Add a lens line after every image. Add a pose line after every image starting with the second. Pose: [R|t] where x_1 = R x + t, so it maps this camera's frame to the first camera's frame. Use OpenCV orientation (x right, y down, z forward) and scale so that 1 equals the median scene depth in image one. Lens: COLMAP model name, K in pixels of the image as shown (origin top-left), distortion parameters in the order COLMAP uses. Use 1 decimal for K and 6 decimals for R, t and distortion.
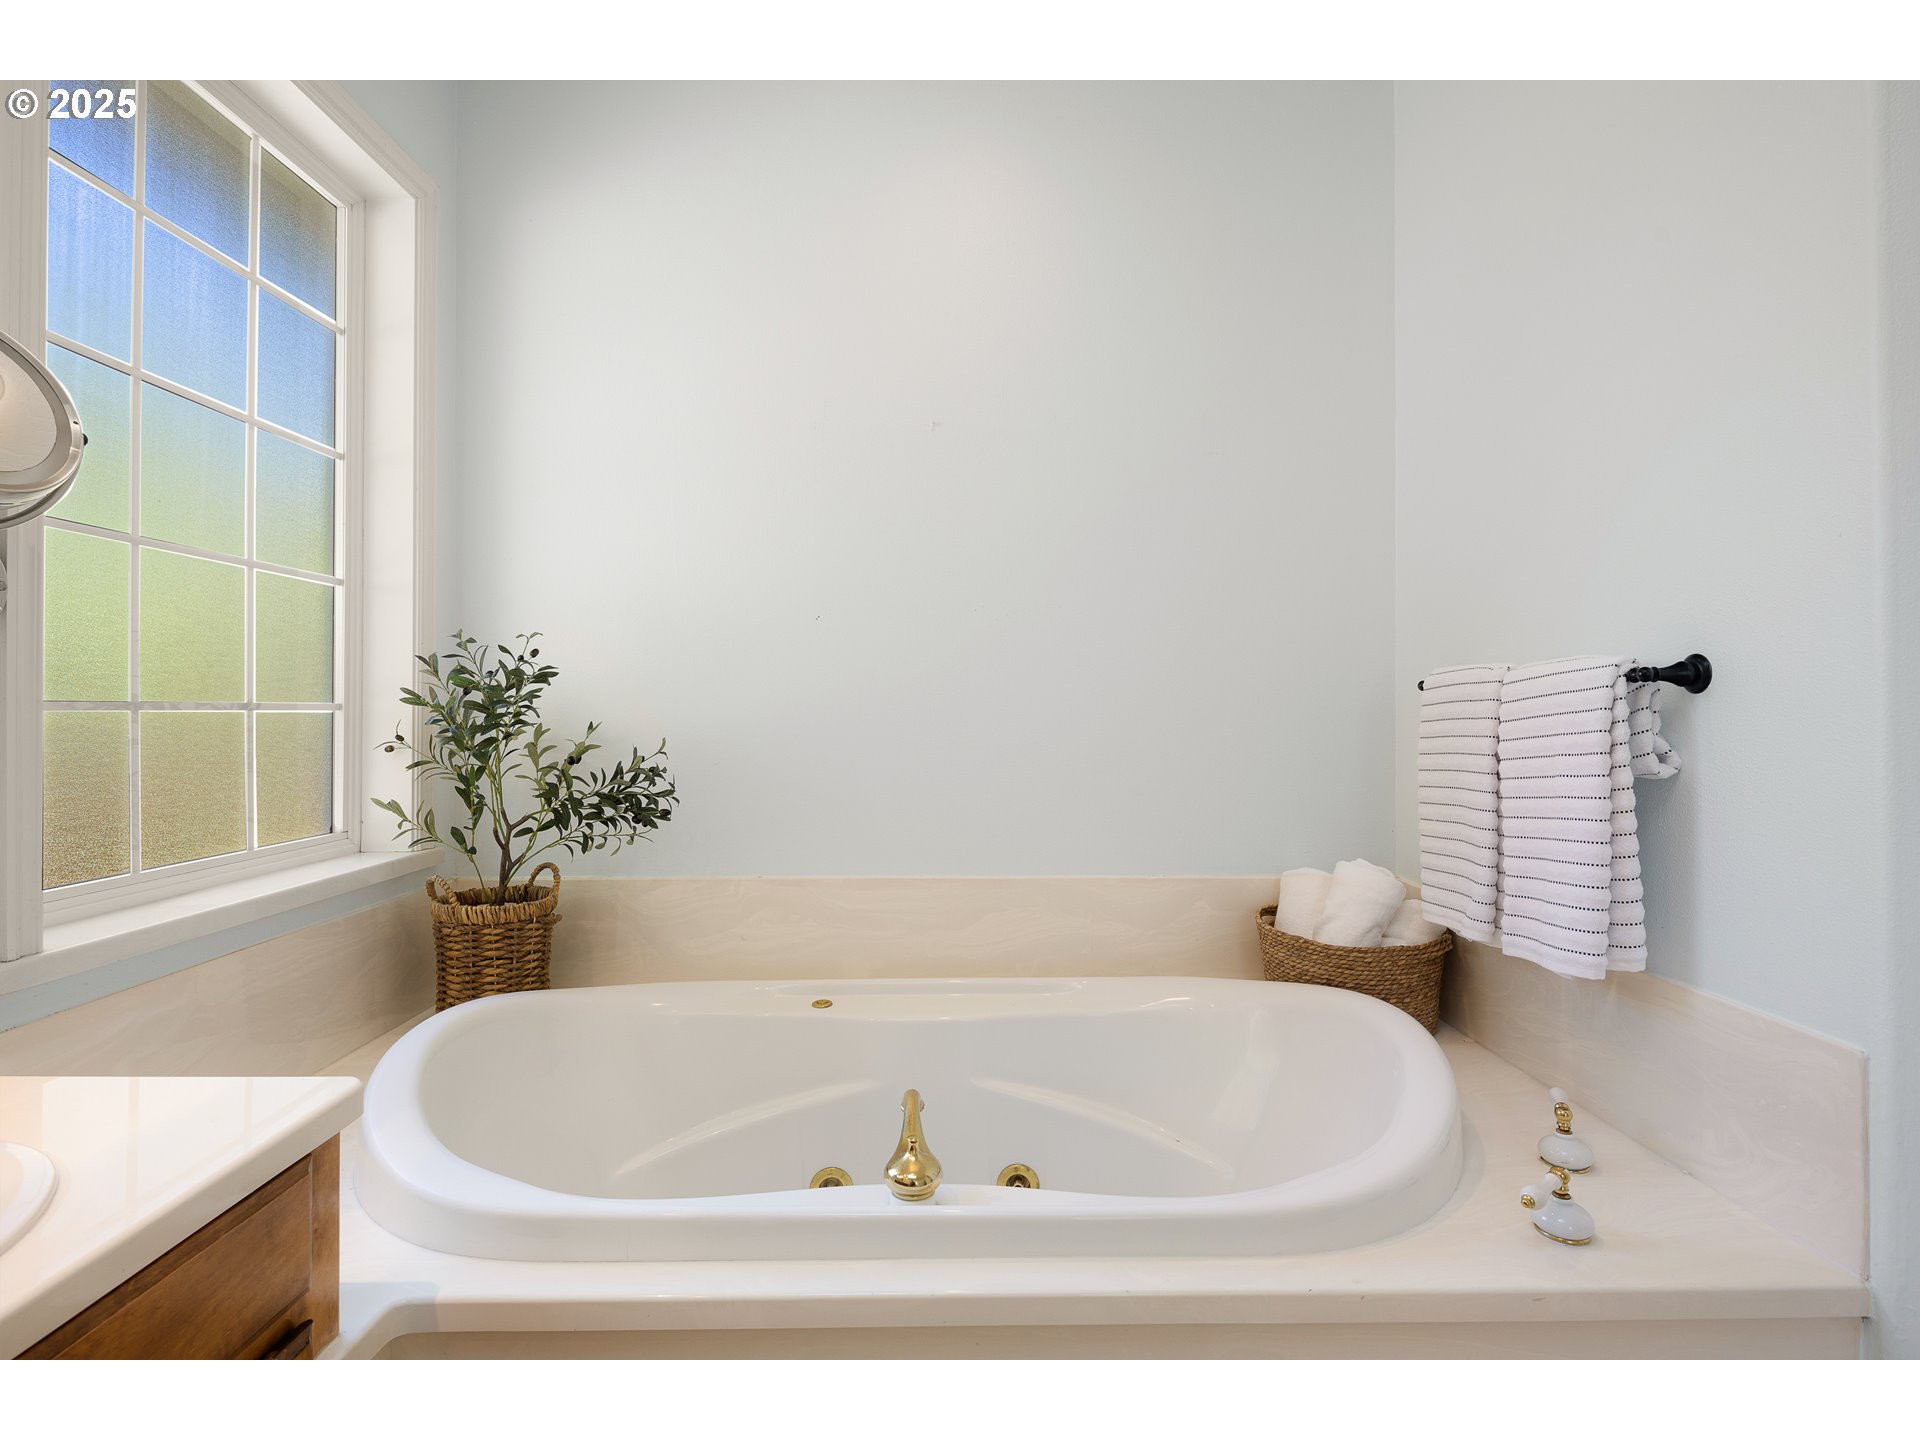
lens RADIAL K [[928.1, 0, 959.8], [0, 928.1, 703.7], [0, 0, 1]] dist [0.000180, -0.000479]
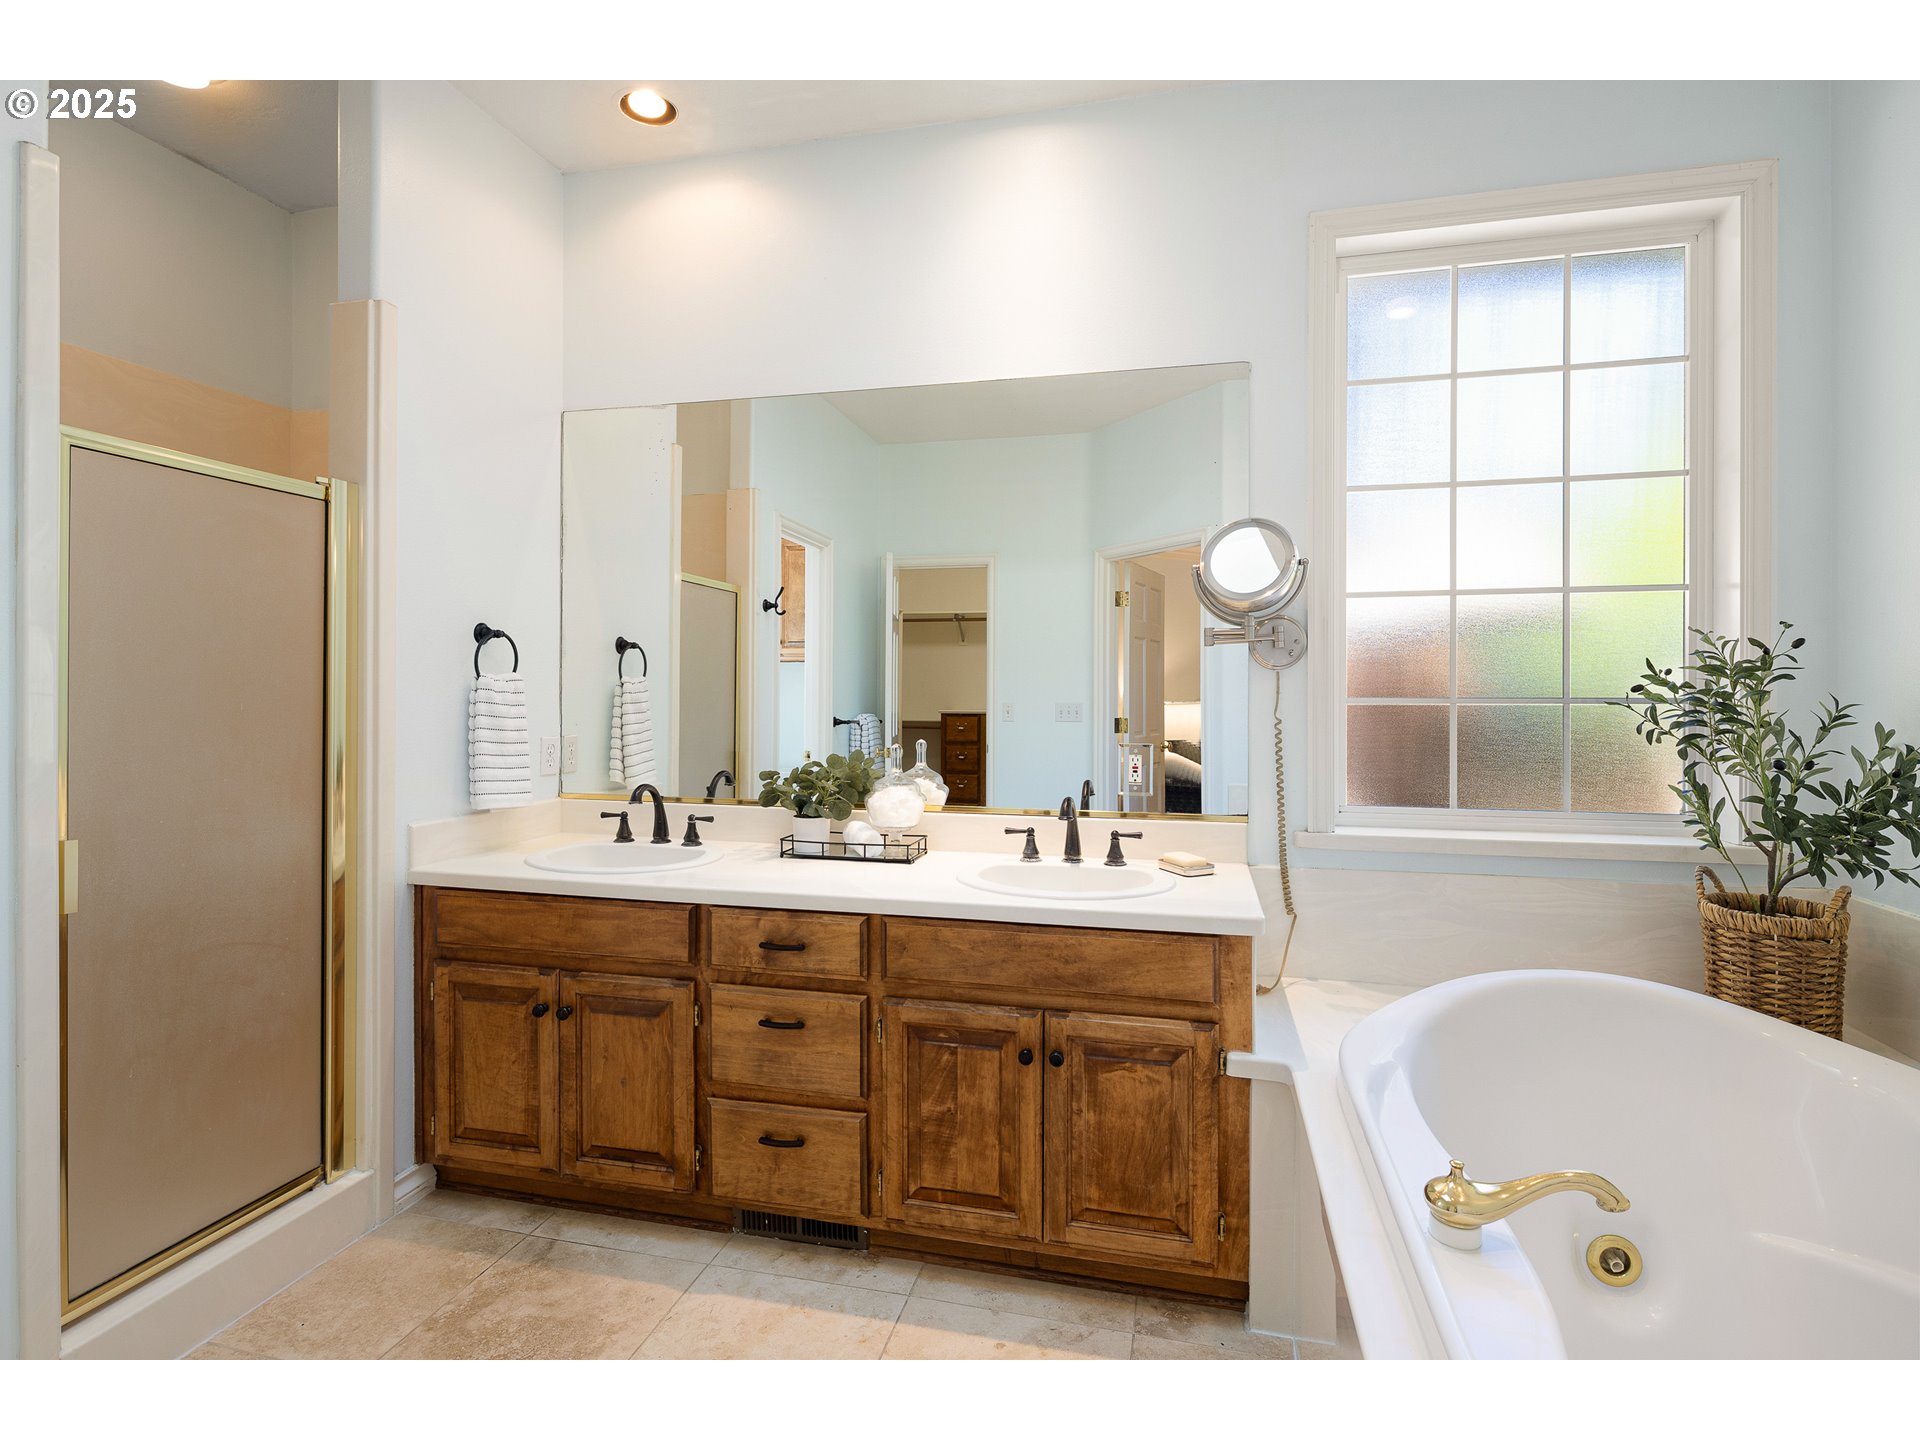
lens RADIAL K [[925.4, 0, 962.8], [0, 925.4, 692.7], [0, 0, 1]] dist [0.000879, -0.000131]
pose [[-0.247499, 0.002731, -0.968884, 0.612820], [0.006758, 0.999977, 0.001092, -0.014040], [0.968865, -0.006278, -0.247512, 0.447334]]
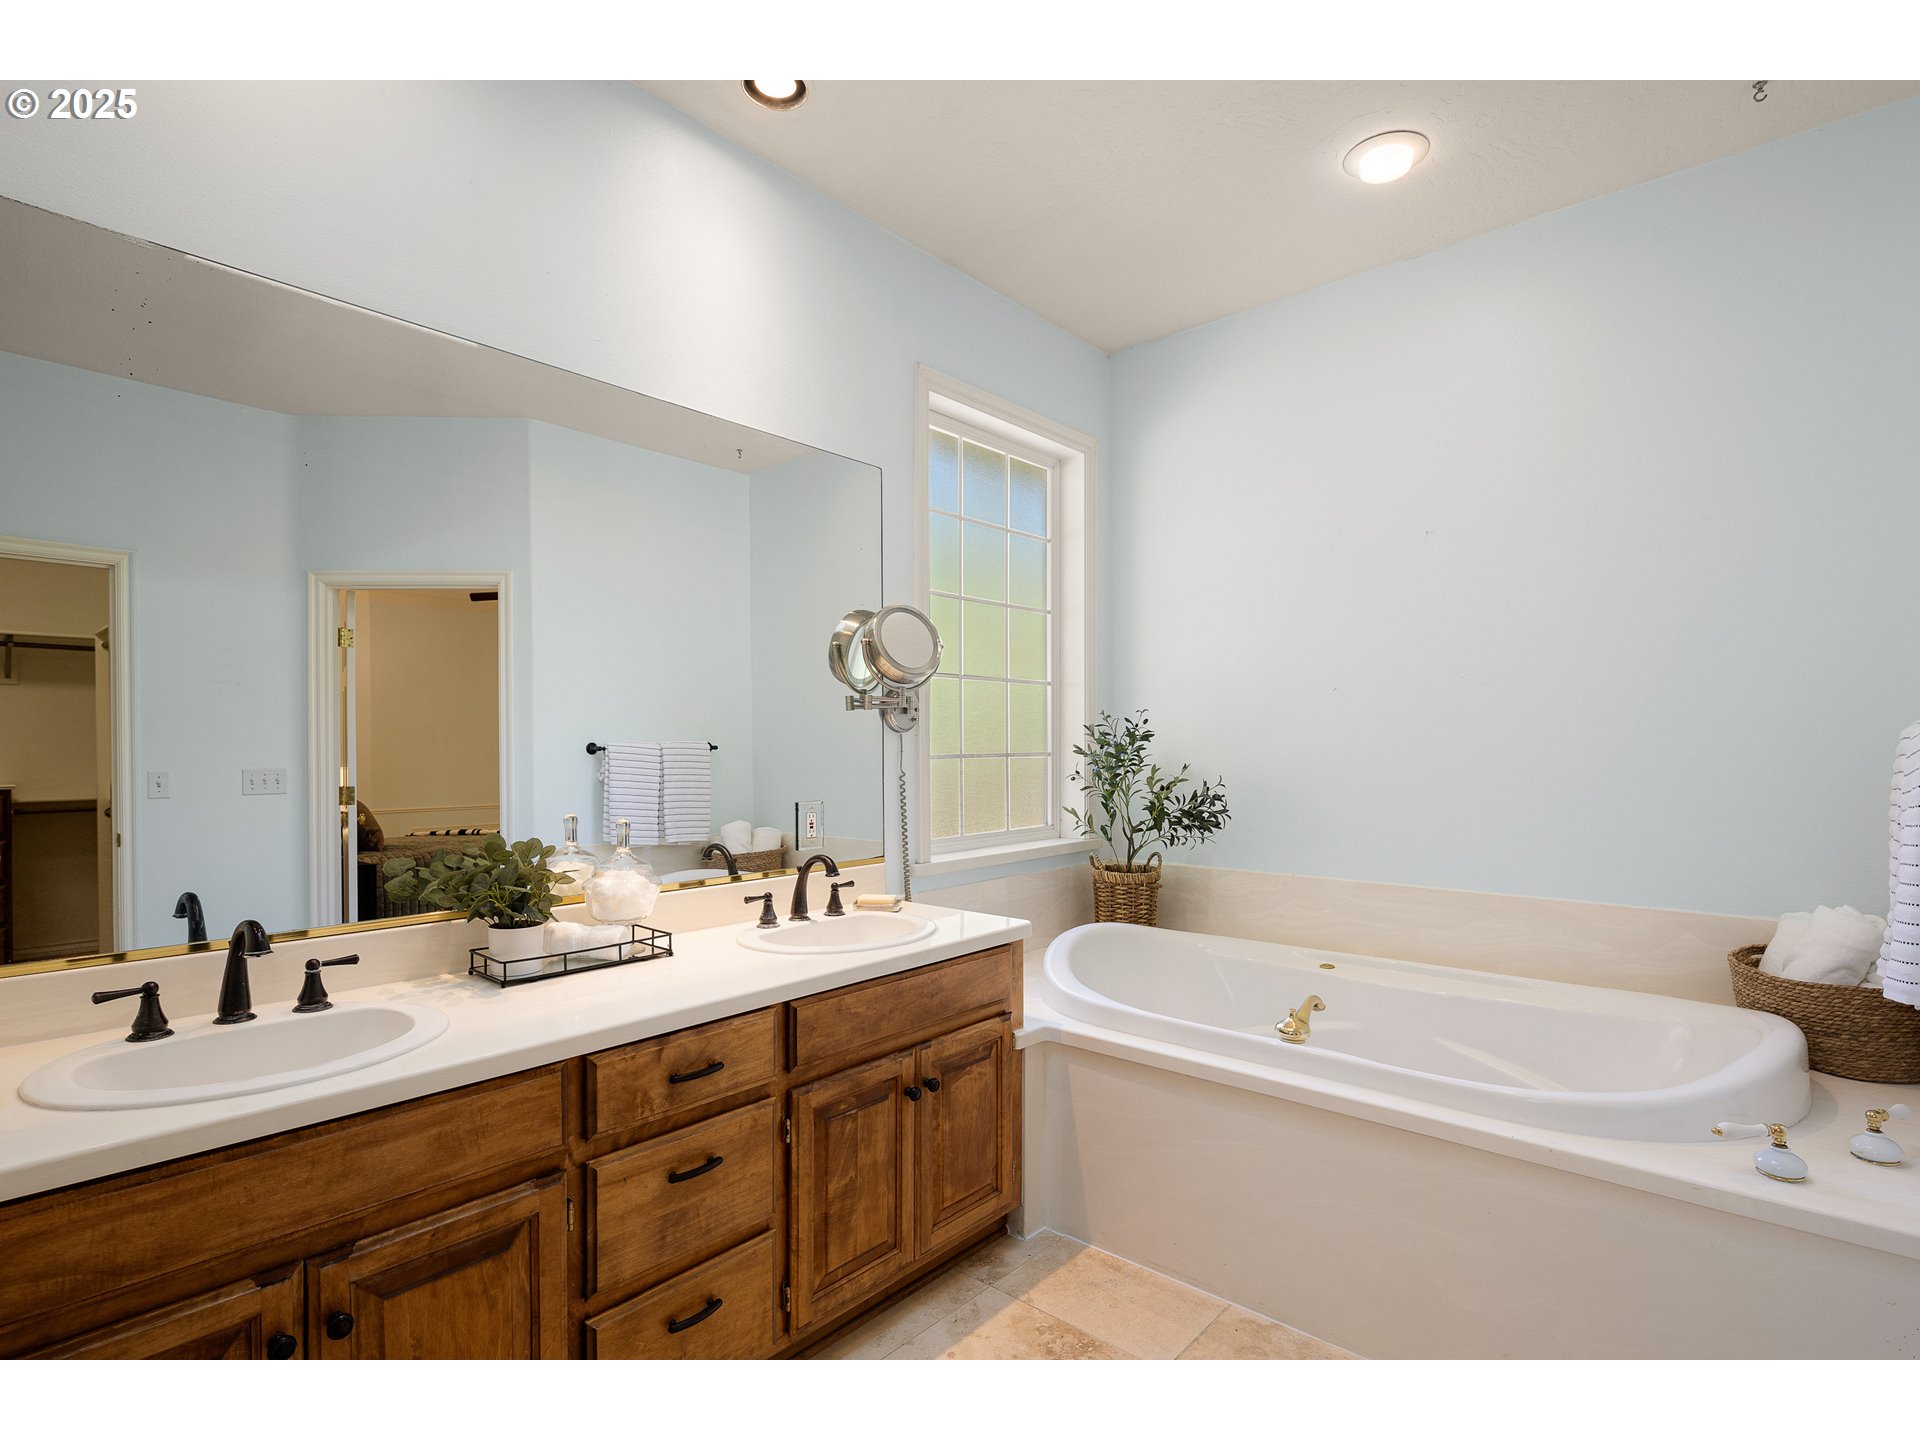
lens RADIAL K [[928.2, 0, 961.5], [0, 928.2, 756.4], [0, 0, 1]] dist [0.000121, -0.000281]
pose [[0.738380, 0.004631, -0.674369, 0.405289], [0.010177, 0.999786, 0.018009, -0.026674], [0.674308, -0.020161, 0.738175, -0.422620]]
